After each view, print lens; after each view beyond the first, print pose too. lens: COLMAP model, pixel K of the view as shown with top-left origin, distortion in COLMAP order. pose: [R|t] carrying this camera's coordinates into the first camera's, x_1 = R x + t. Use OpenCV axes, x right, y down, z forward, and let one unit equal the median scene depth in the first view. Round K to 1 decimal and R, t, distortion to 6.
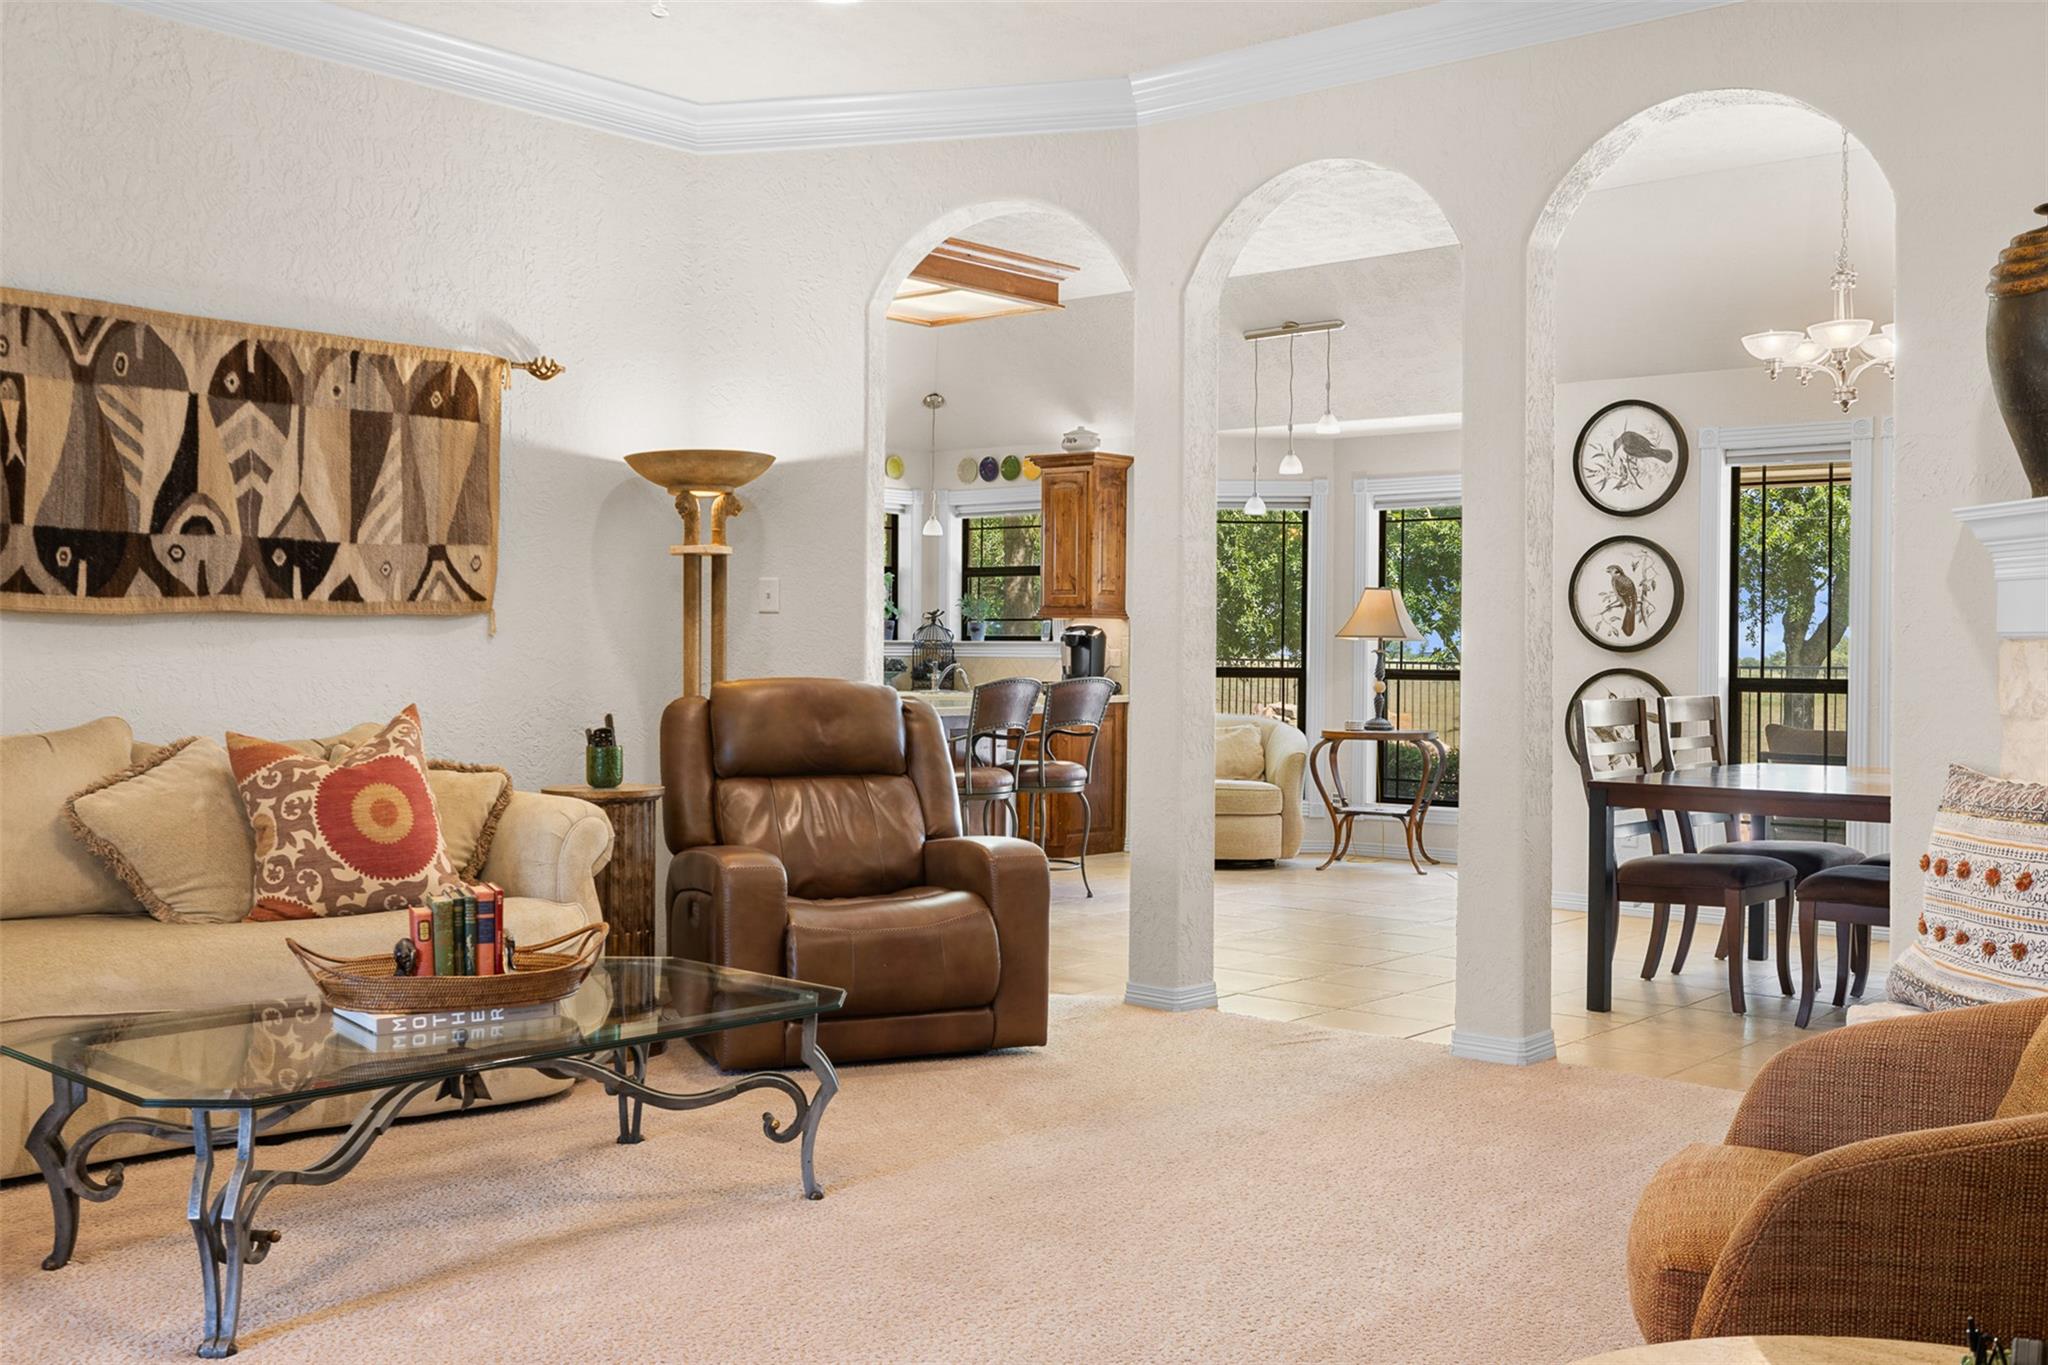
lens RADIAL K [[2000.5, 0, 997.9], [0, 2000.5, 480.6], [0, 0, 1]] dist [-0.000523, 0.000000]
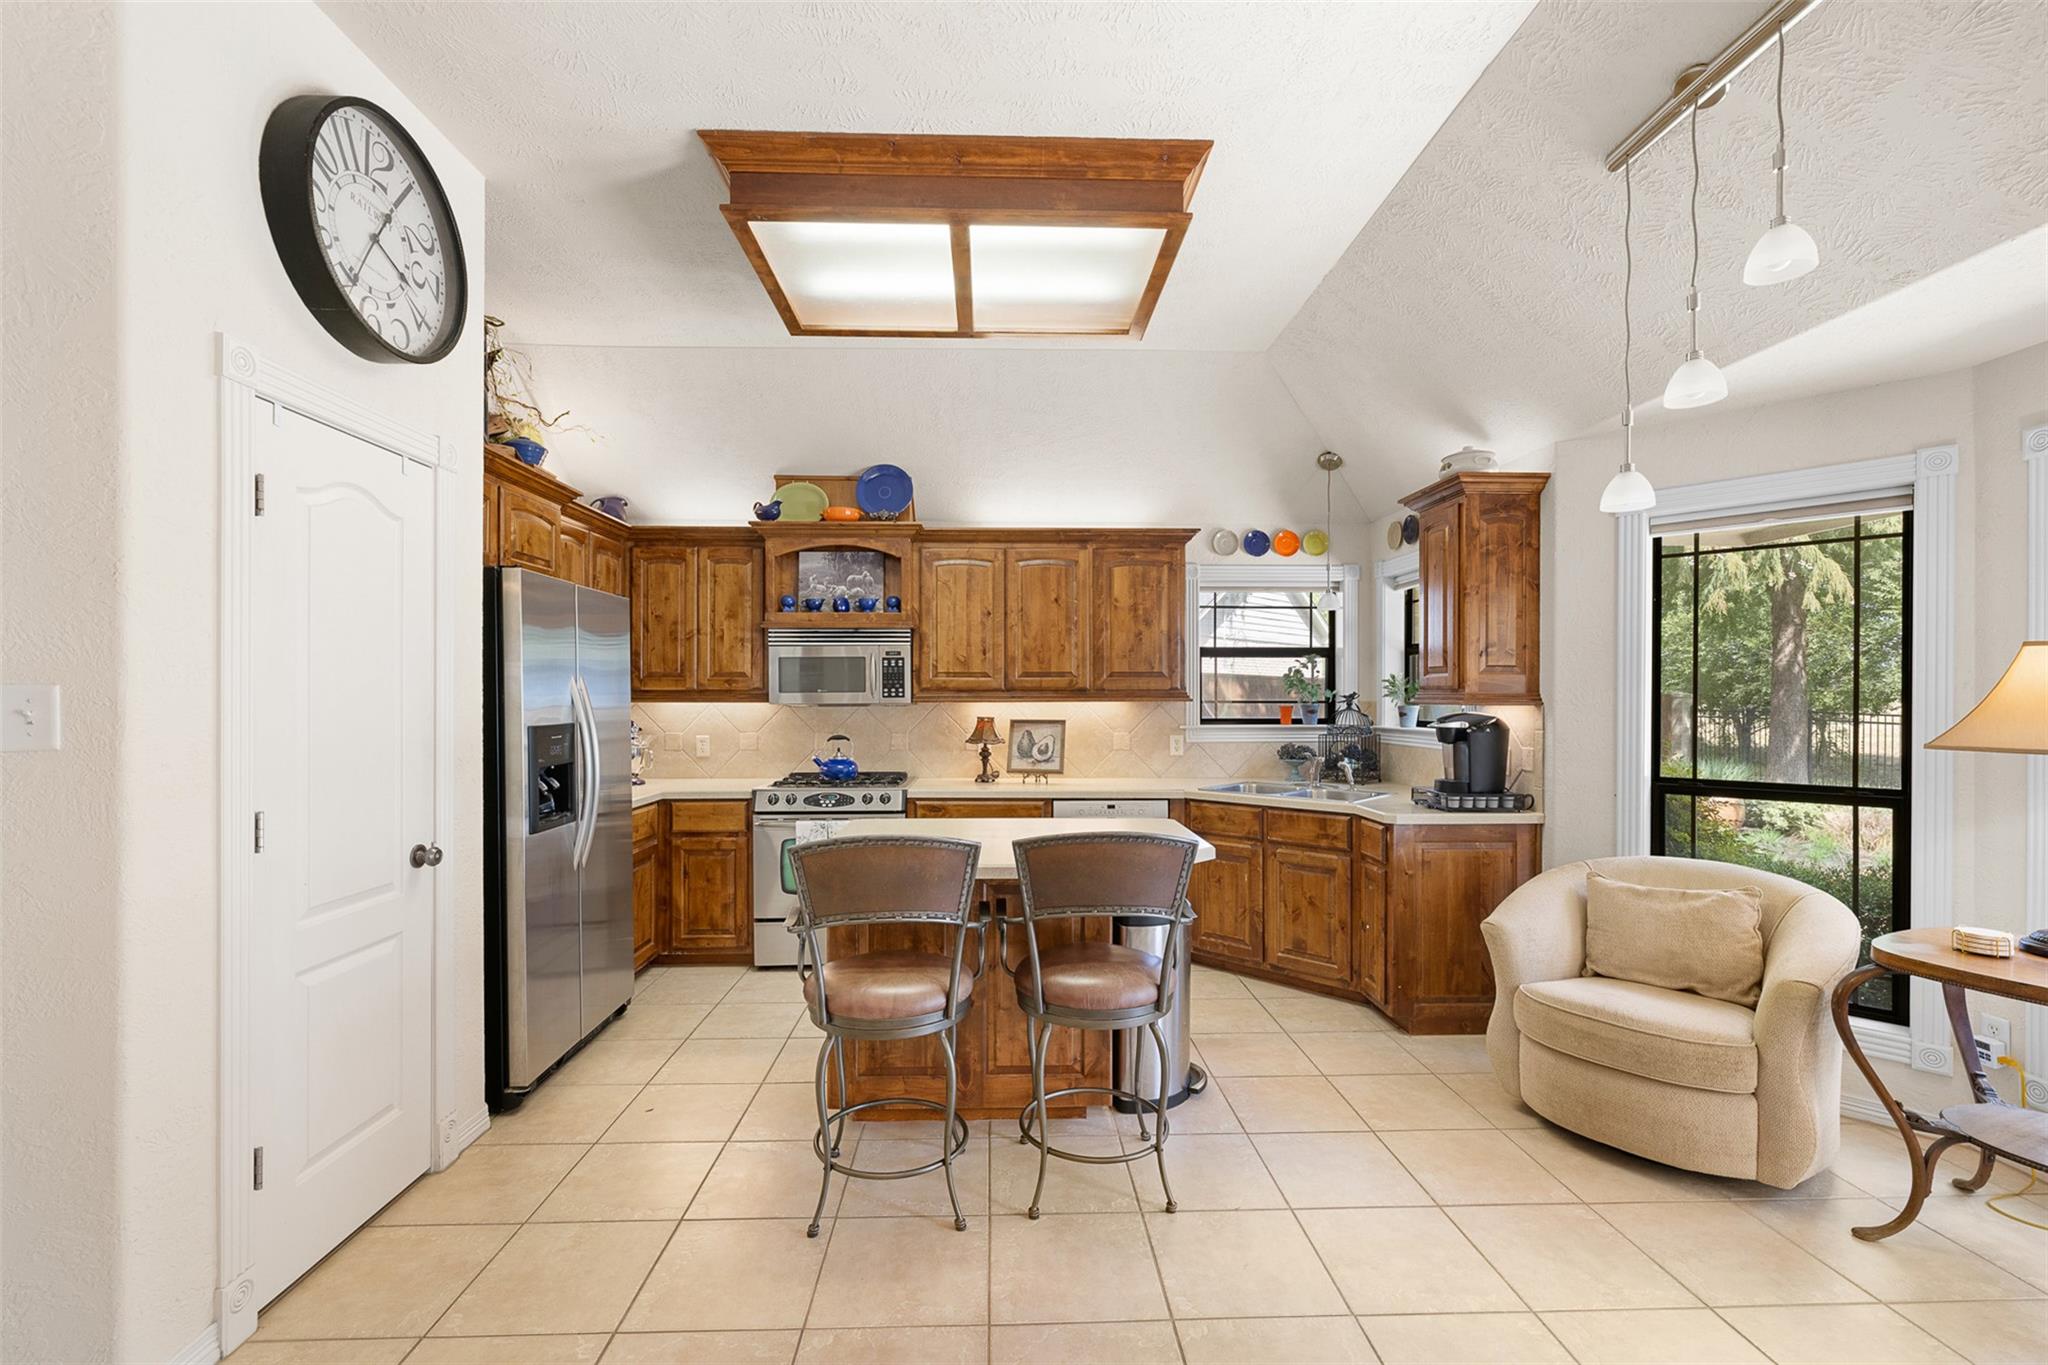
lens RADIAL K [[871.8, 0, 1020.3], [0, 871.8, 676.0], [0, 0, 1]] dist [0.001717, -0.000231]
pose [[0.685931, -0.023793, -0.727278, 0.161568], [0.065734, 0.997405, 0.029367, 0.037742], [0.724691, -0.067951, 0.685715, 0.654837]]
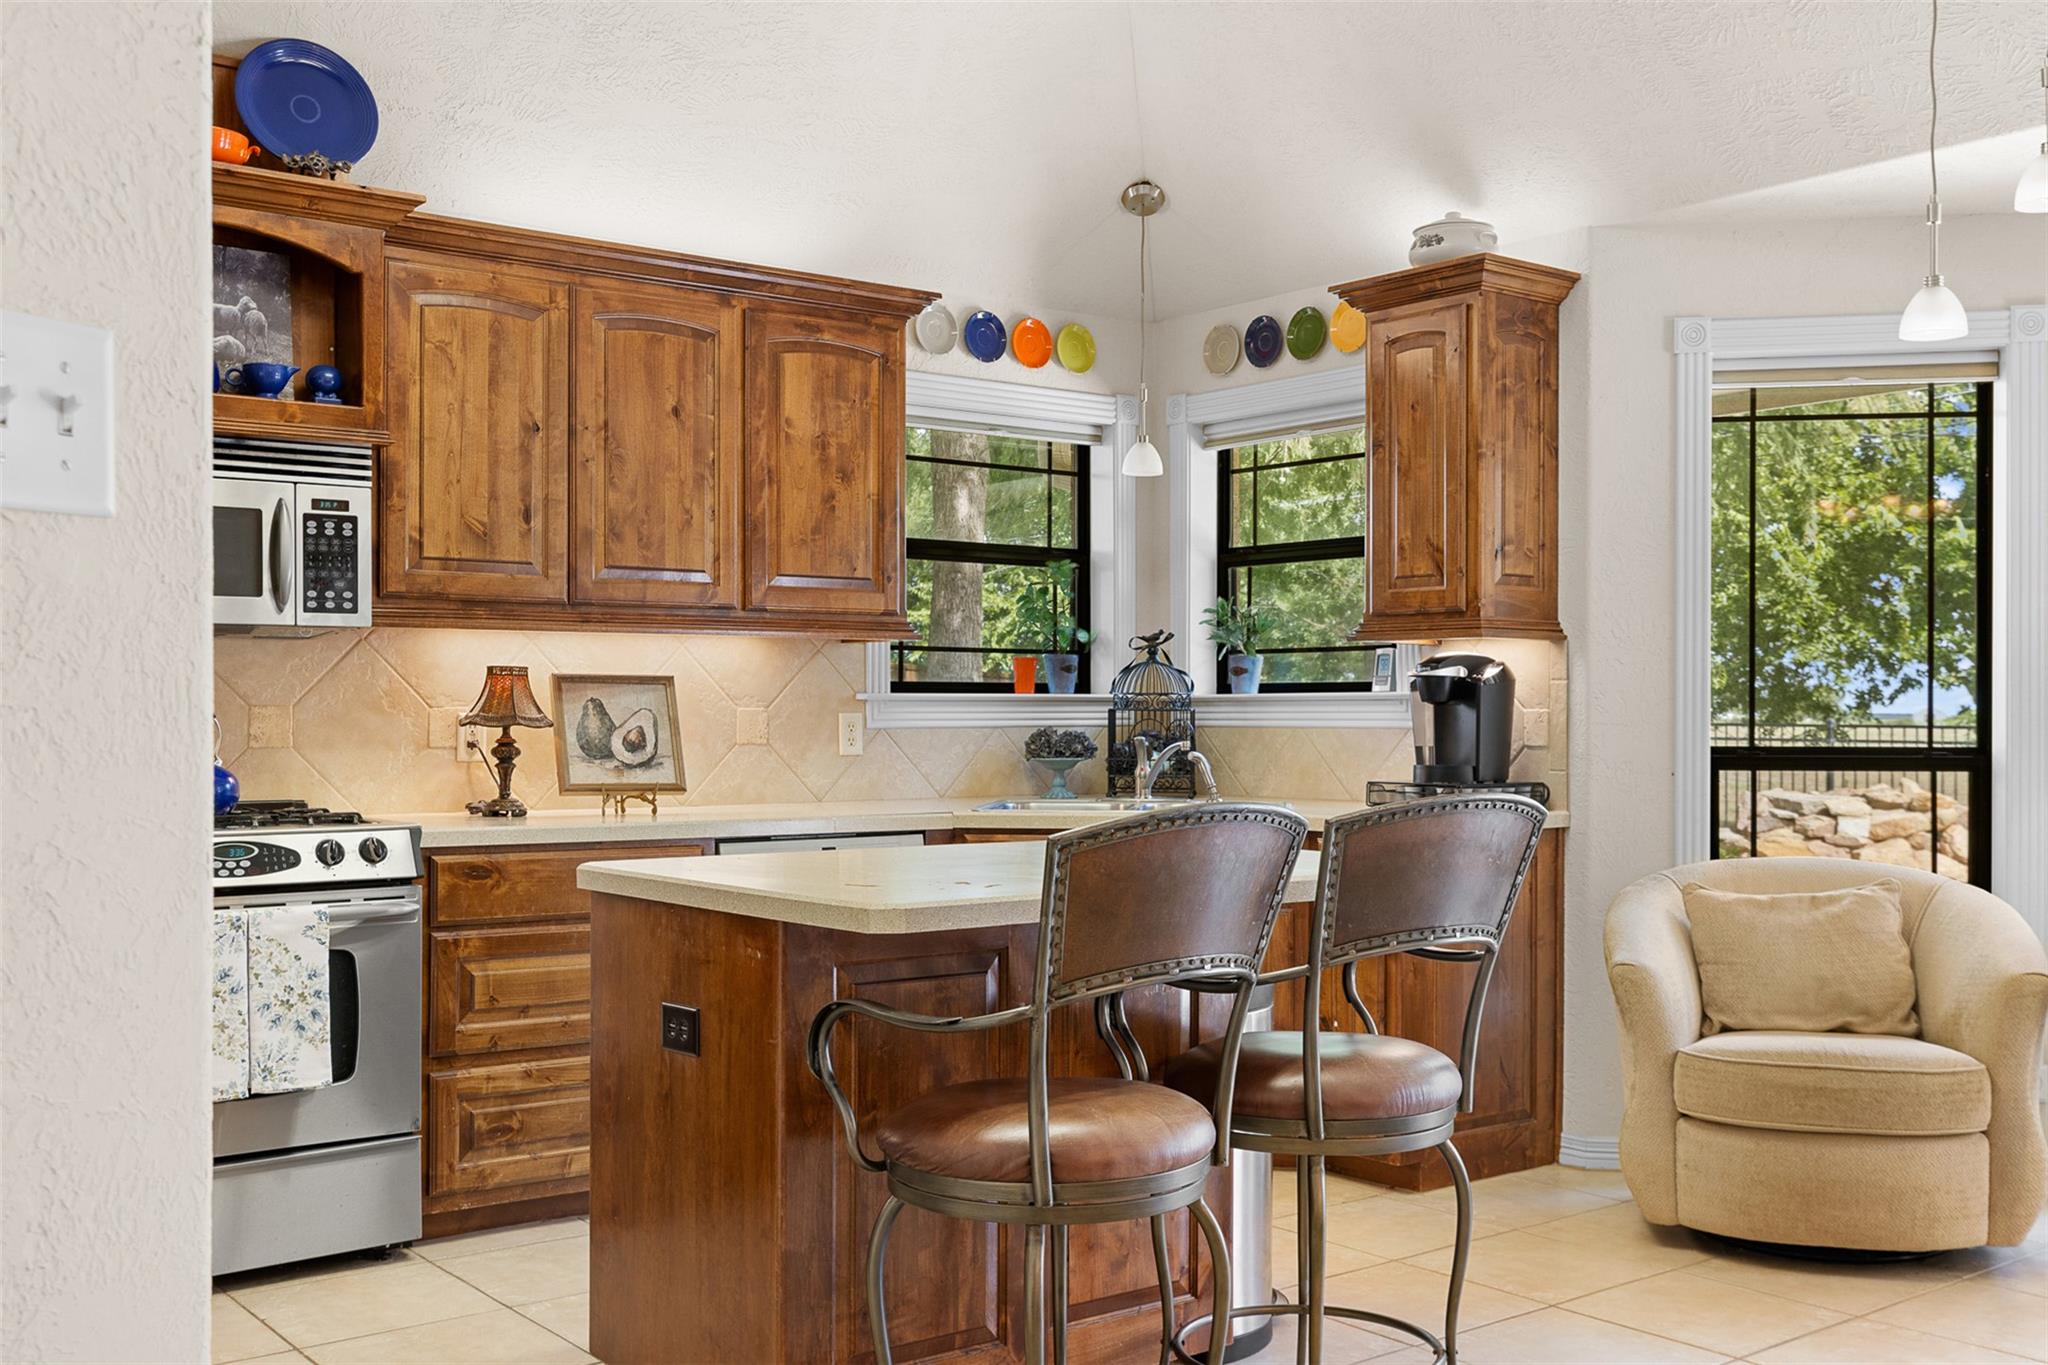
lens RADIAL K [[2000.5, 0, 1024.8], [0, 2000.5, 656.1], [0, 0, 1]] dist [-0.000523, 0.000000]
pose [[0.983164, -0.011229, -0.182377, 0.028172], [0.021258, 0.998361, 0.053134, 0.046471], [0.181482, -0.056116, 0.981792, 0.540912]]
